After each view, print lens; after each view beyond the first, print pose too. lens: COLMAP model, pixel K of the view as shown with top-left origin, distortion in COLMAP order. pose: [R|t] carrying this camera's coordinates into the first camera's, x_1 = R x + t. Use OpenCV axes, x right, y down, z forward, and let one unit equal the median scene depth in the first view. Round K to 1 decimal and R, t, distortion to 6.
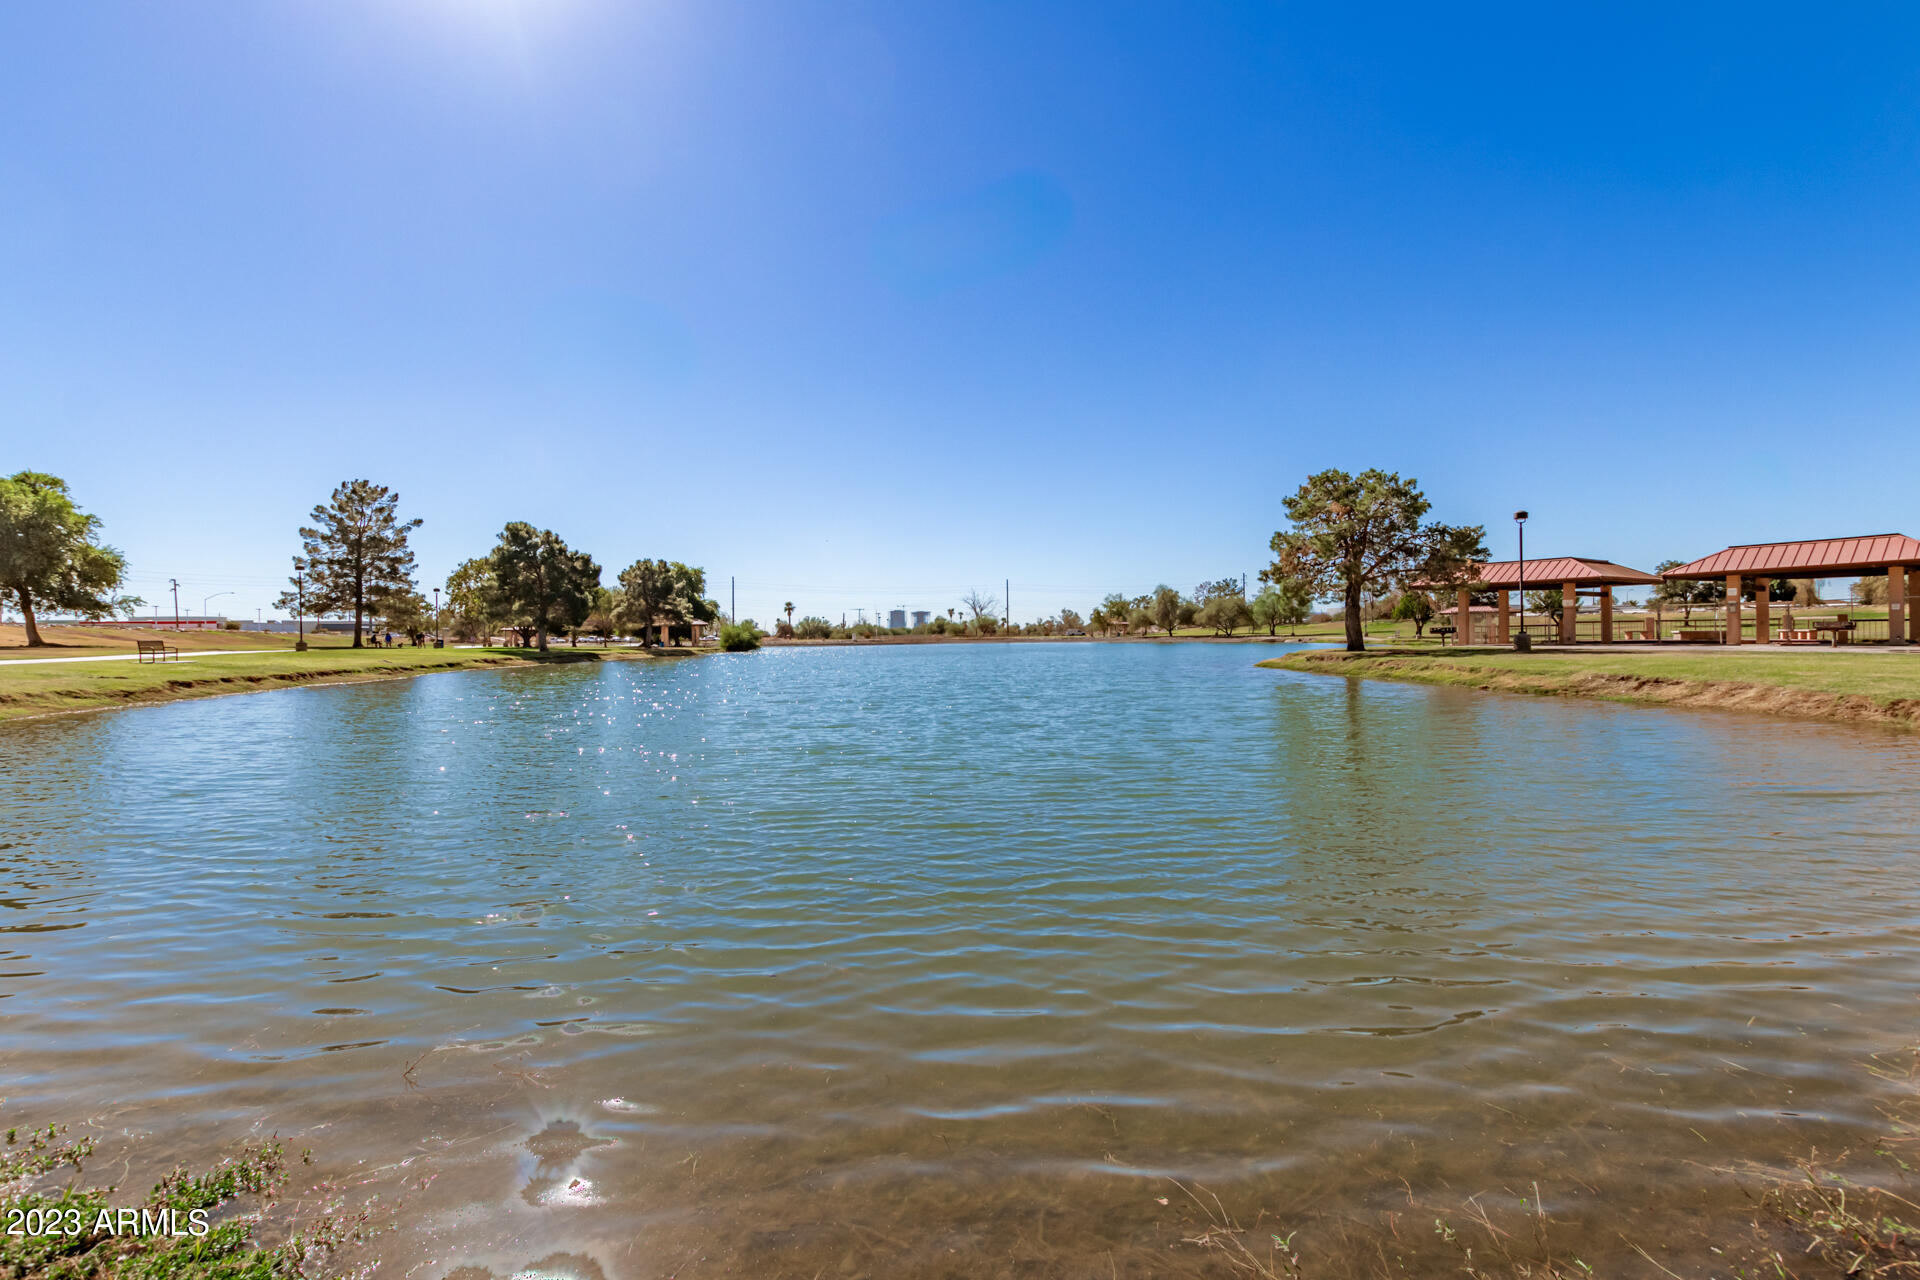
lens RADIAL K [[883.8, 0, 960.0], [0, 883.8, 639.4], [0, 0, 1]] dist [0.003033, -0.000213]
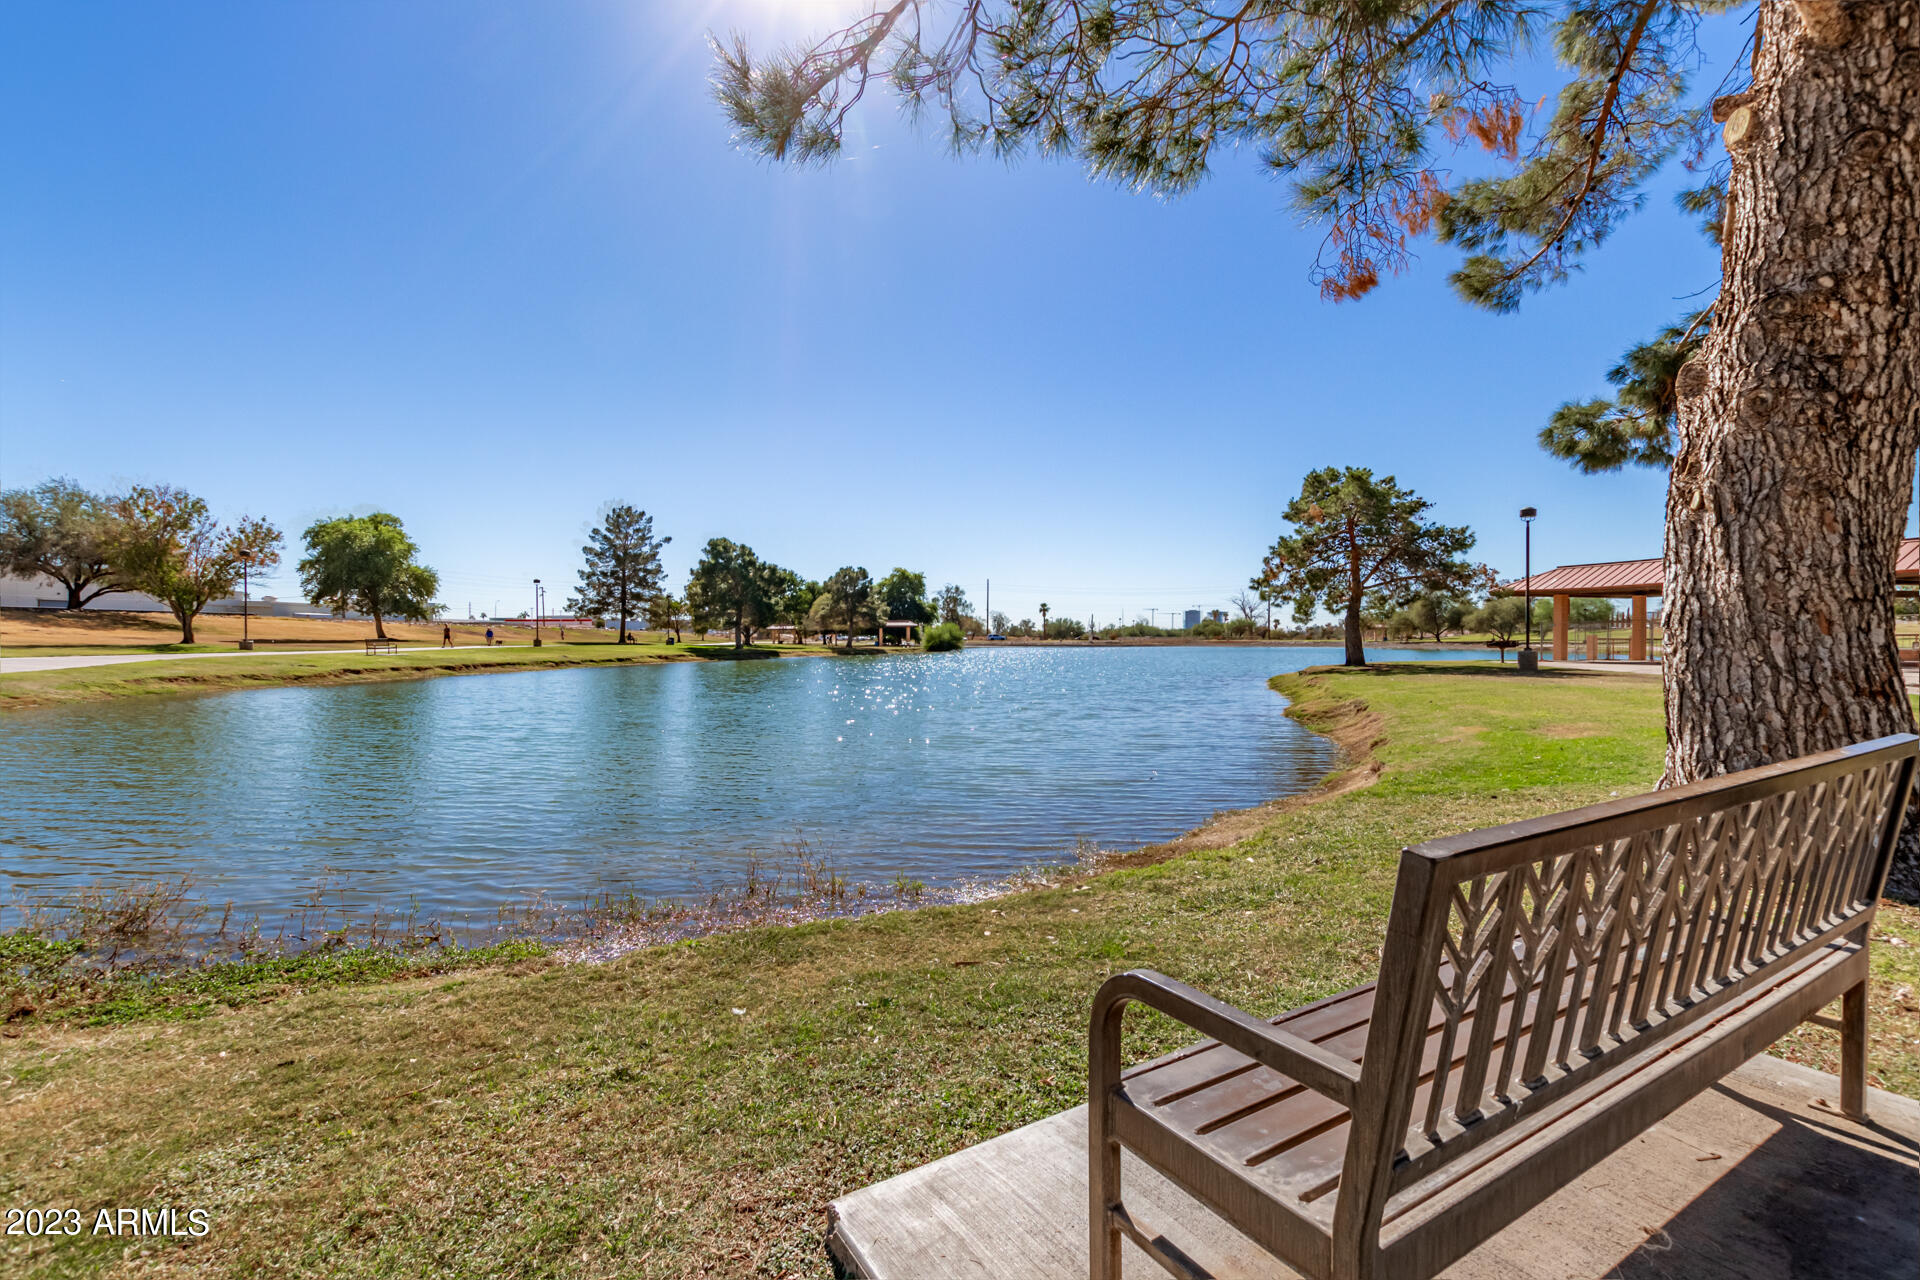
lens RADIAL K [[883.8, 0, 960.7], [0, 883.8, 641.8], [0, 0, 1]] dist [0.003033, -0.000213]
pose [[0.942163, 0.013818, -0.334870, 0.175708], [-0.012788, 0.999904, 0.005280, -0.005457], [0.334911, -0.000693, 0.942250, 0.003585]]
